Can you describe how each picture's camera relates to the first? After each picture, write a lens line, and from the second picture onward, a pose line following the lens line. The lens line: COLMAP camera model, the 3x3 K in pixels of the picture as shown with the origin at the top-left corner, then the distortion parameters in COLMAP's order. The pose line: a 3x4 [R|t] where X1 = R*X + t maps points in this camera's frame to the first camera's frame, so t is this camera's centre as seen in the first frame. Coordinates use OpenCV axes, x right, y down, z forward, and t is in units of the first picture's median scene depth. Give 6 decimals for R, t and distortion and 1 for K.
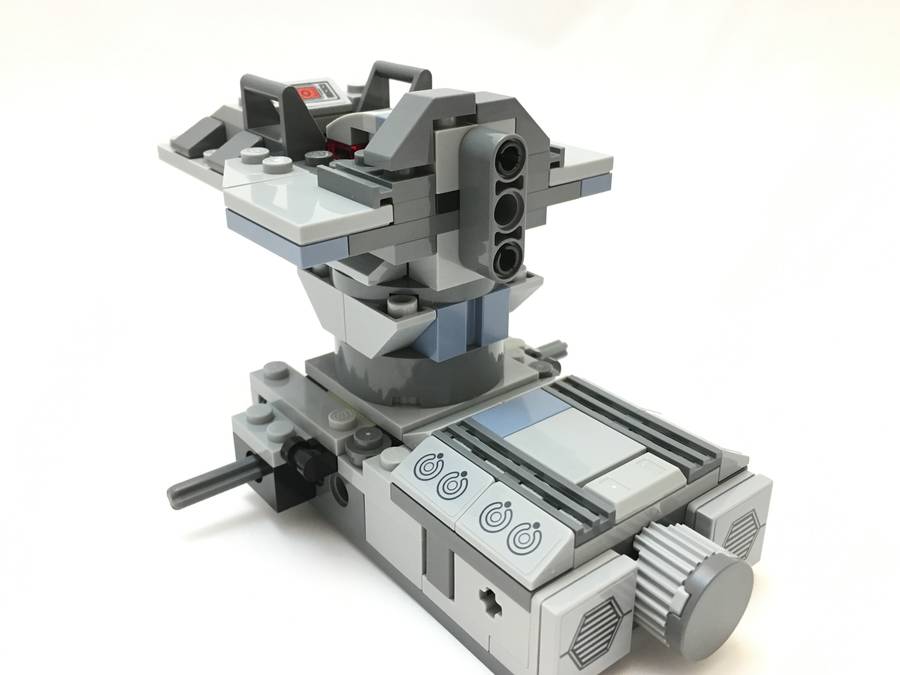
lens RADIAL K [[863.5, 0, 450.0], [0, 863.5, 337.5], [0, 0, 1]] dist [0.034696, 0.008276]
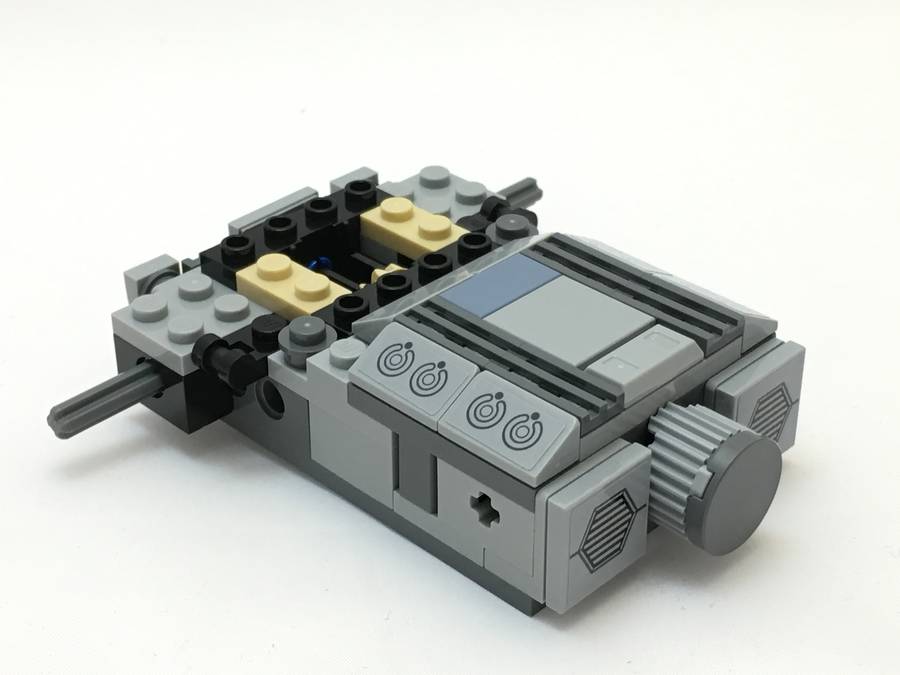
lens RADIAL K [[1638.5, 0, 450.0], [0, 1638.5, 337.5], [0, 0, 1]] dist [-0.008833, 0.013156]
pose [[0.992304, -0.066449, 0.104483, -0.137788], [0.053021, 0.990558, 0.126427, -0.065610], [-0.111897, -0.119914, 0.986458, -0.544410]]
